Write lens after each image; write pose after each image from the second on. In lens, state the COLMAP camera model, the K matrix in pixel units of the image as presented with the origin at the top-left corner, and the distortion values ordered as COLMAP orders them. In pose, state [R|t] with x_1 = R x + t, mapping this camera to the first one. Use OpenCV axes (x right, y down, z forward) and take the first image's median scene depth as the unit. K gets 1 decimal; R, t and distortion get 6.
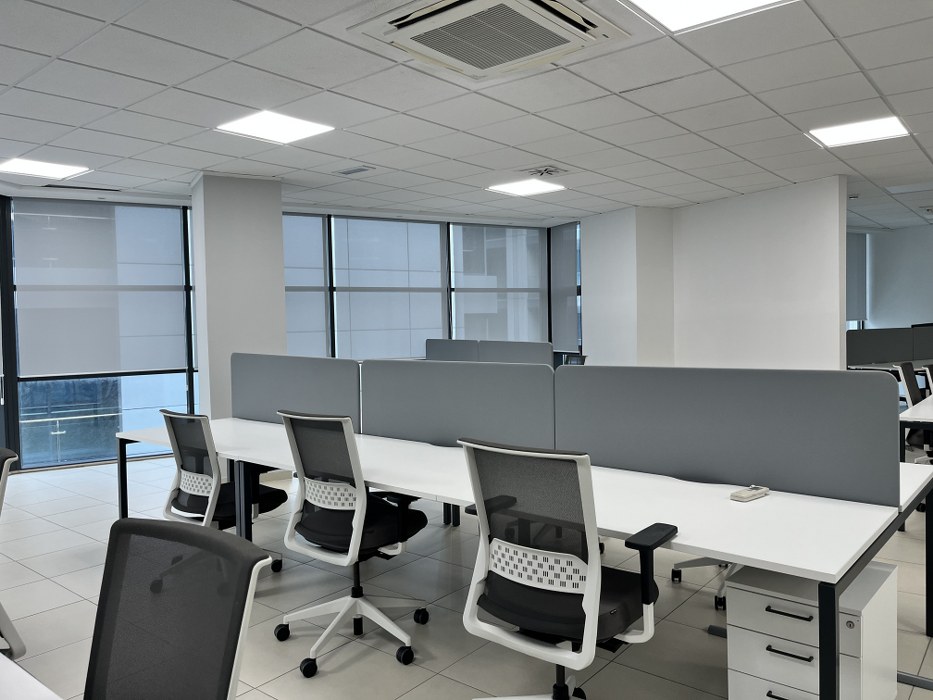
lens RADIAL K [[710.9, 0, 468.7], [0, 710.9, 343.7], [0, 0, 1]] dist [0.044196, -0.032353]
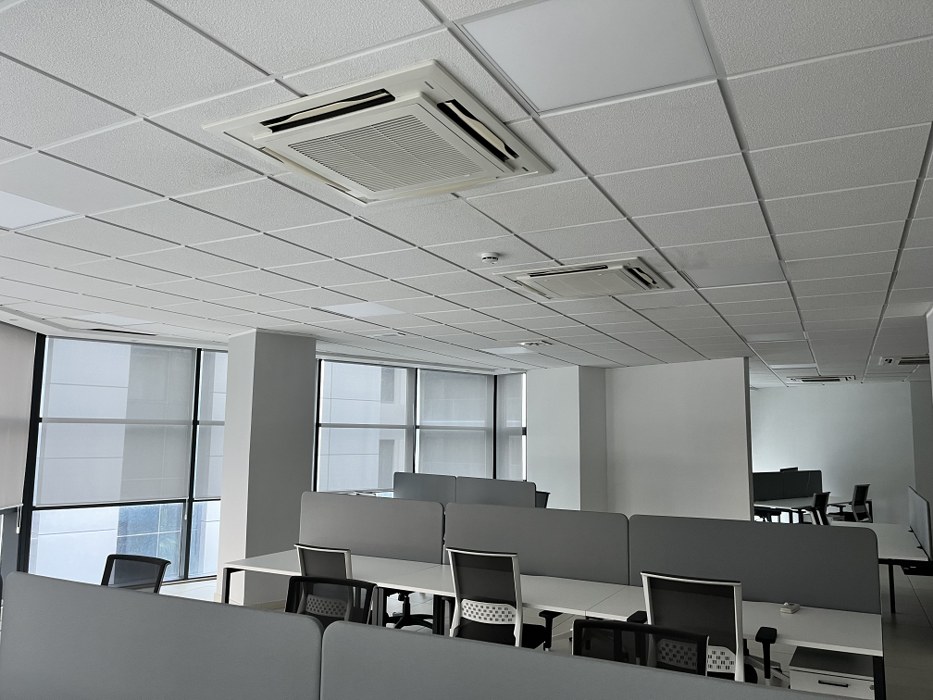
lens RADIAL K [[710.9, 0, 465.2], [0, 710.9, 355.4], [0, 0, 1]] dist [0.044196, -0.032353]
pose [[0.980636, 0.055298, 0.187871, -0.410803], [-0.026650, 0.988064, -0.151724, -0.049983], [-0.194018, 0.143779, 0.970404, -0.294590]]
